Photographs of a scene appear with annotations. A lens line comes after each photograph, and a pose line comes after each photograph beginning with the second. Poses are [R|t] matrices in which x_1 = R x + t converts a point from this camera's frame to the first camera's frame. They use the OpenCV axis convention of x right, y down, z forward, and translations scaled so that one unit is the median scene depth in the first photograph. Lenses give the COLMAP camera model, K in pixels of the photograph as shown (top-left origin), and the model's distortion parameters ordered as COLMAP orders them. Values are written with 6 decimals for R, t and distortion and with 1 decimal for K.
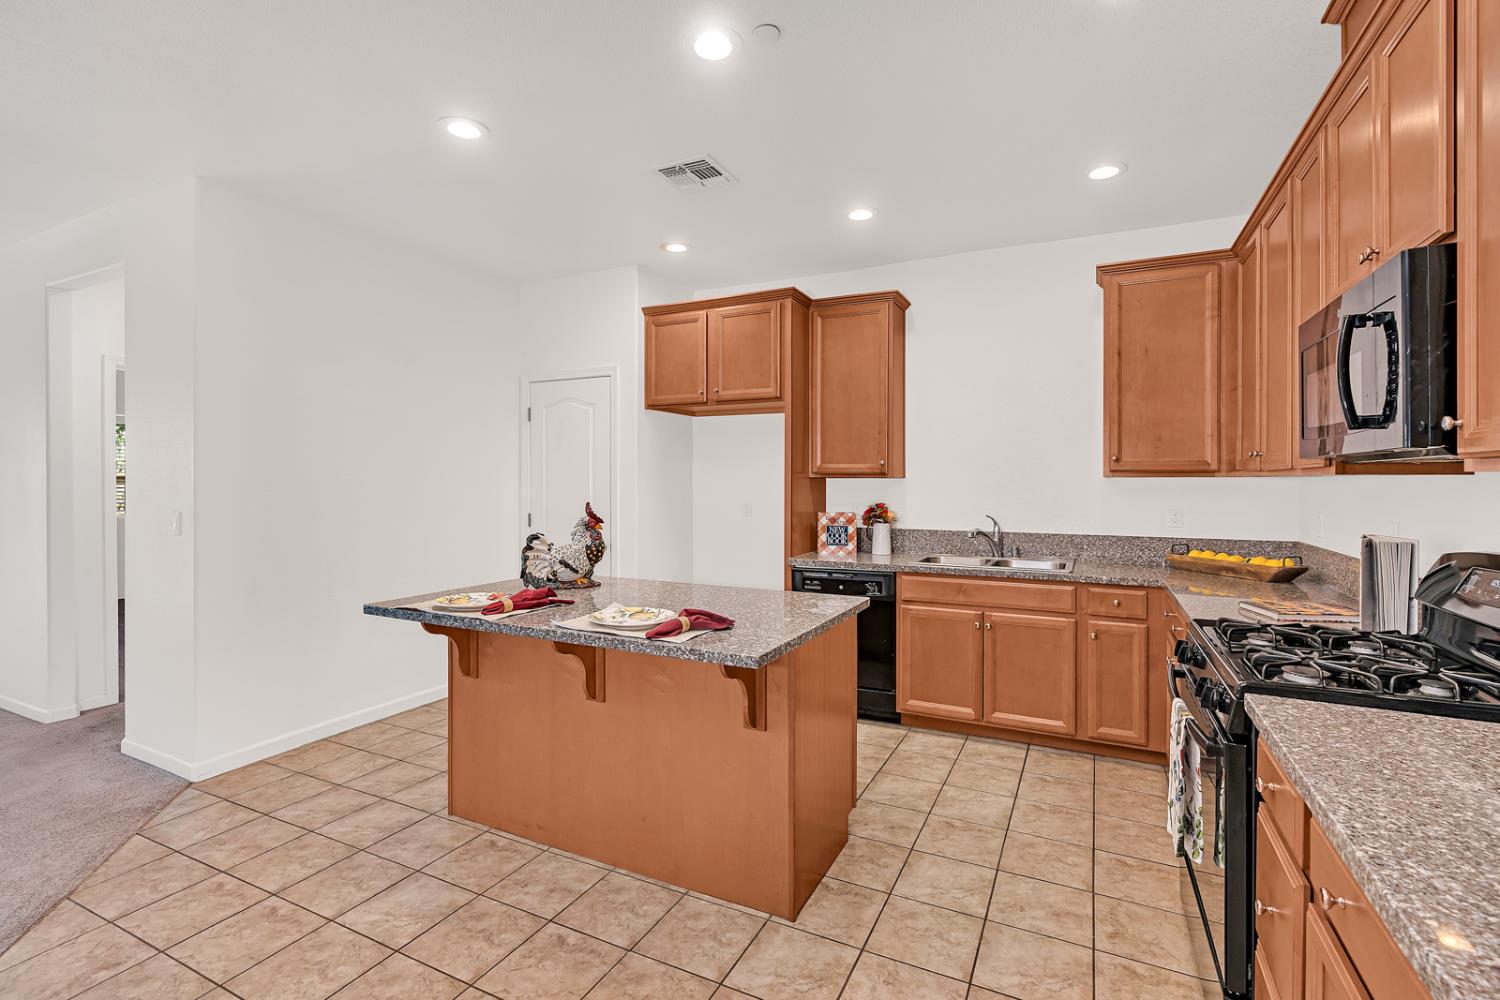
lens RADIAL K [[682.1, 0, 754.8], [0, 682.1, 478.5], [0, 0, 1]] dist [-0.003158, 0.000846]
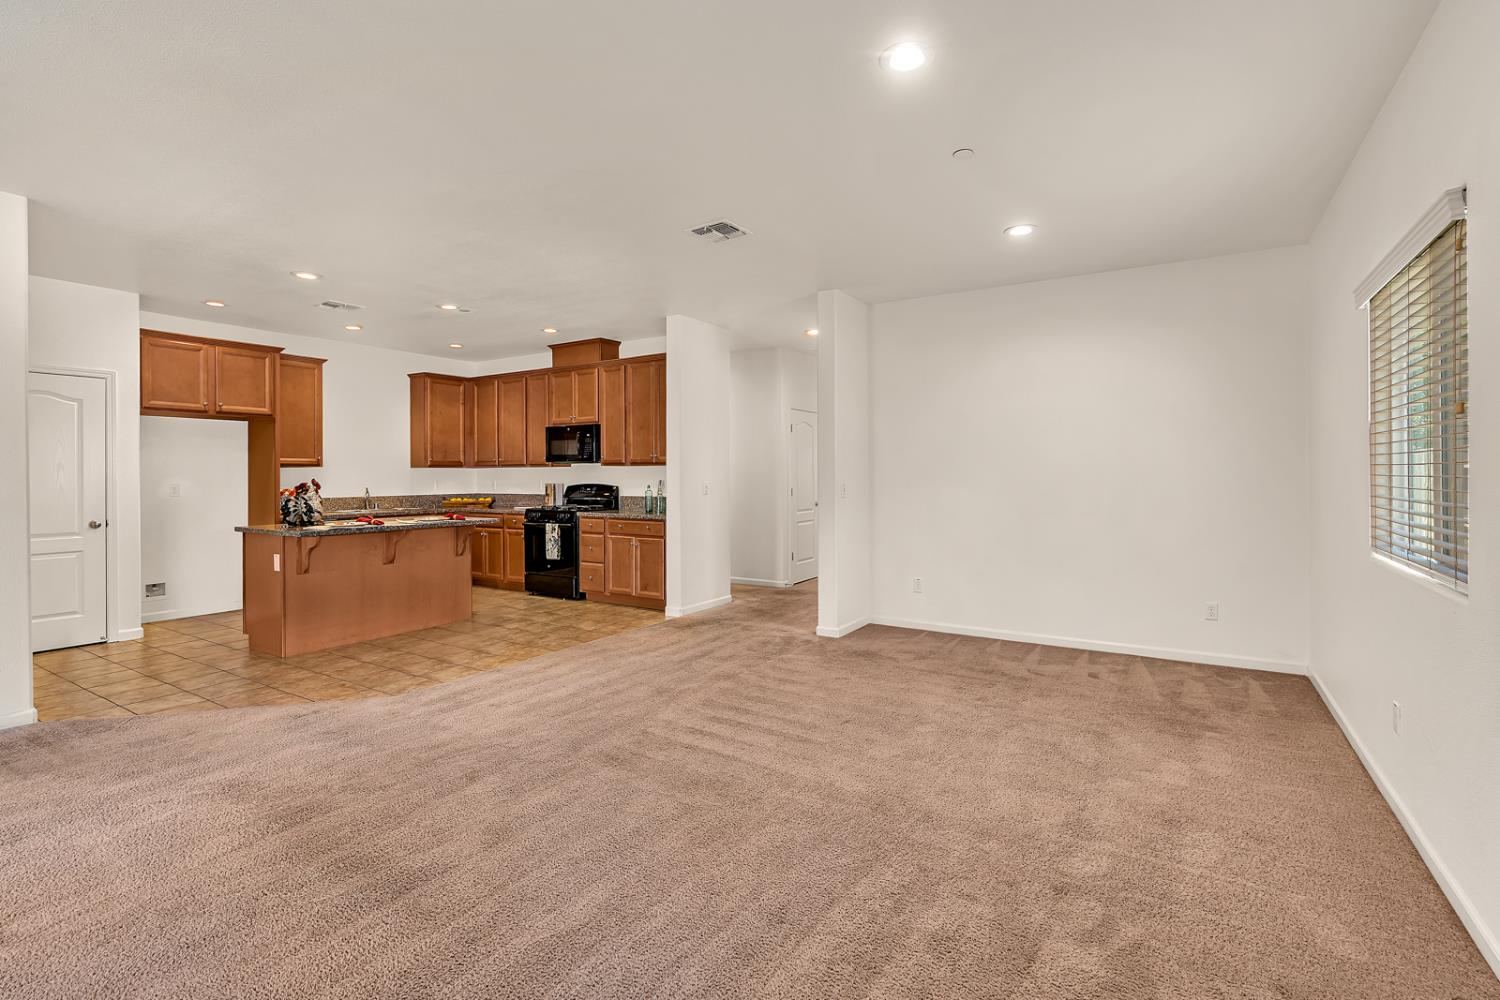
lens RADIAL K [[682.1, 0, 754.8], [0, 682.1, 478.5], [0, 0, 1]] dist [-0.003158, 0.000846]
pose [[0.097129, -0.006401, 0.995251, -1.479938], [0.001235, 0.999979, 0.006311, 0.018969], [-0.995271, 0.000616, 0.097135, -0.264435]]
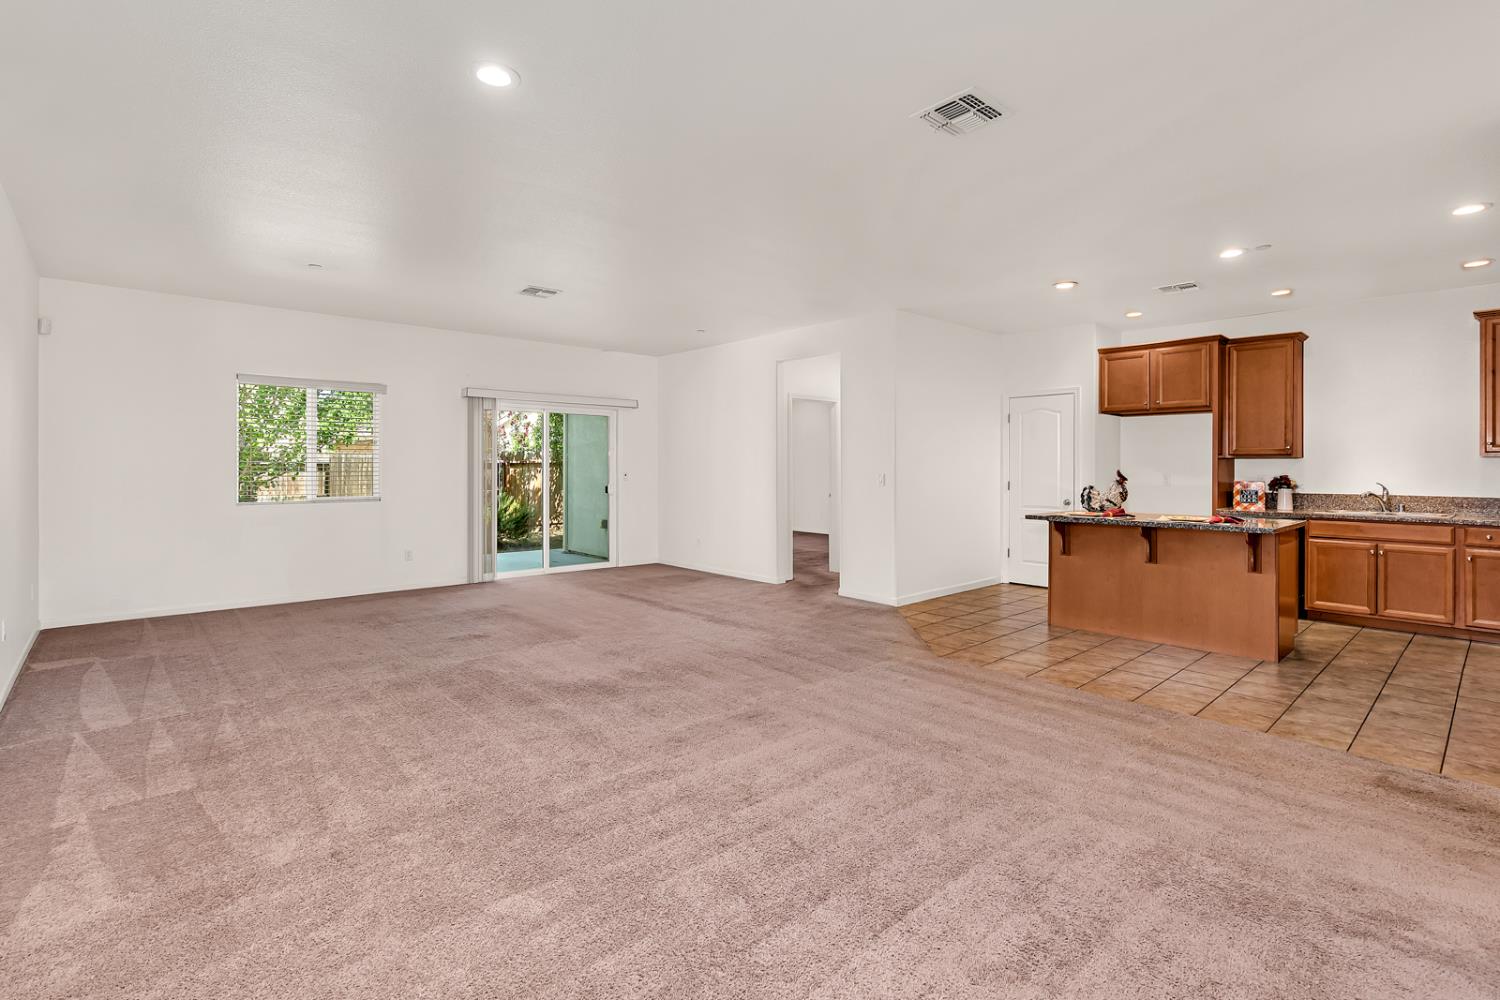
lens RADIAL K [[694.7, 0, 756.3], [0, 694.7, 464.2], [0, 0, 1]] dist [-0.000854, 0.000909]
pose [[0.934755, 0.001044, -0.355291, -0.379162], [-0.002376, 0.999992, -0.003313, 0.022545], [0.355284, 0.003941, 0.934750, -0.874037]]
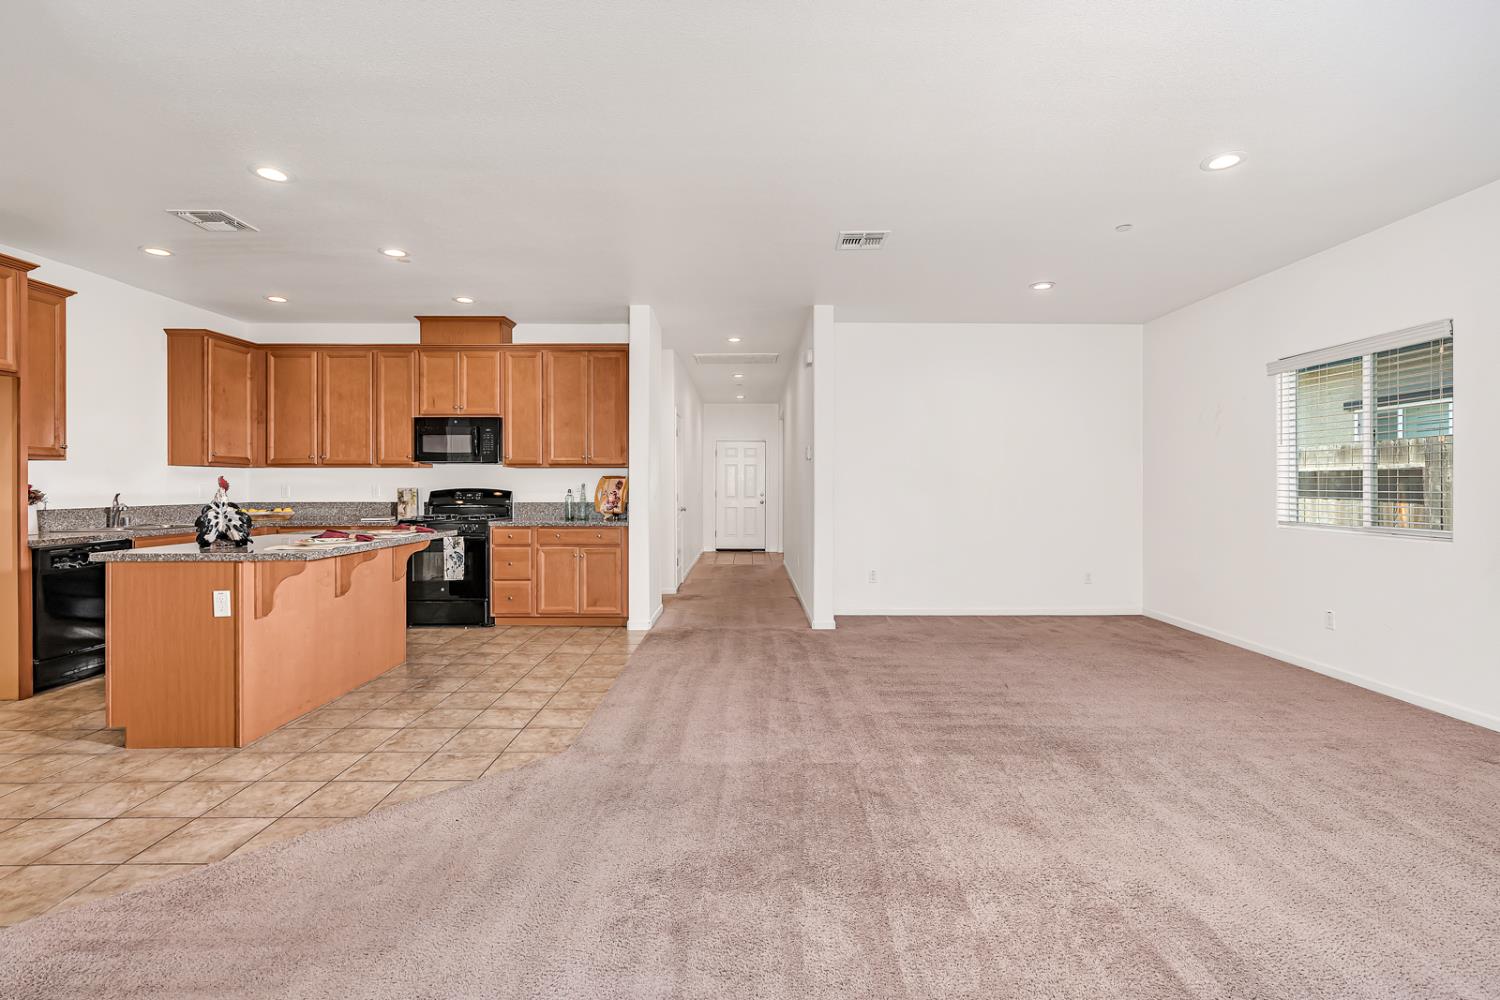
lens RADIAL K [[675.8, 0, 747.1], [0, 675.8, 486.1], [0, 0, 1]] dist [-0.001391, 0.000056]
pose [[-0.446771, -0.001178, 0.894647, -1.320251], [-0.002596, 0.999997, 0.000020, 0.039014], [-0.894644, -0.002314, -0.446773, 0.537630]]
